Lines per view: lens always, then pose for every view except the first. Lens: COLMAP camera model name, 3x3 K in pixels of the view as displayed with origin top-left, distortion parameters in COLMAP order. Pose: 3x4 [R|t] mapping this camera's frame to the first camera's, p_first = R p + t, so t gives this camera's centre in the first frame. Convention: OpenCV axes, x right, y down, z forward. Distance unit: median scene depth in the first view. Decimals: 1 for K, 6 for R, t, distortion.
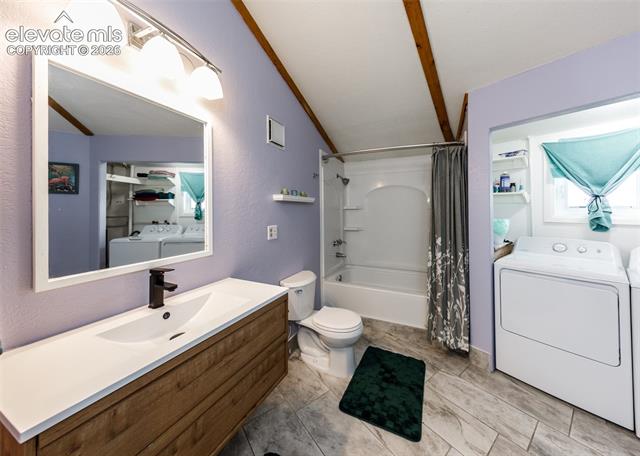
lens RADIAL K [[215.3, 0, 337.1], [0, 215.3, 208.9], [0, 0, 1]] dist [0.000483, -0.000014]
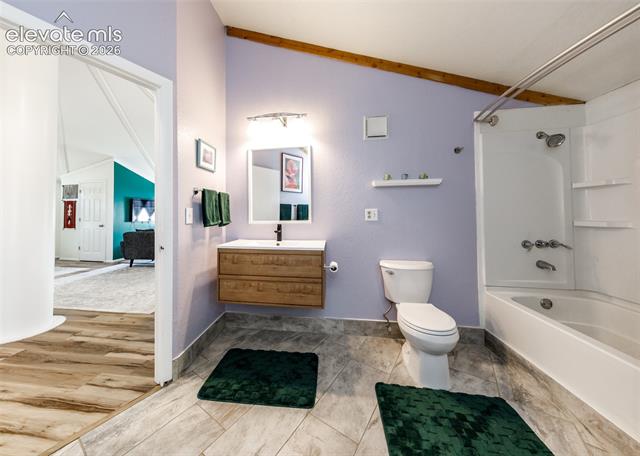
lens RADIAL K [[212.7, 0, 296.8], [0, 212.7, 210.6], [0, 0, 1]] dist [0.000653, 0.000034]
pose [[0.281006, -0.021792, -0.959459, 0.687841], [0.020897, 0.999644, -0.016584, 0.099182], [0.959479, -0.015389, 0.281361, 0.298734]]
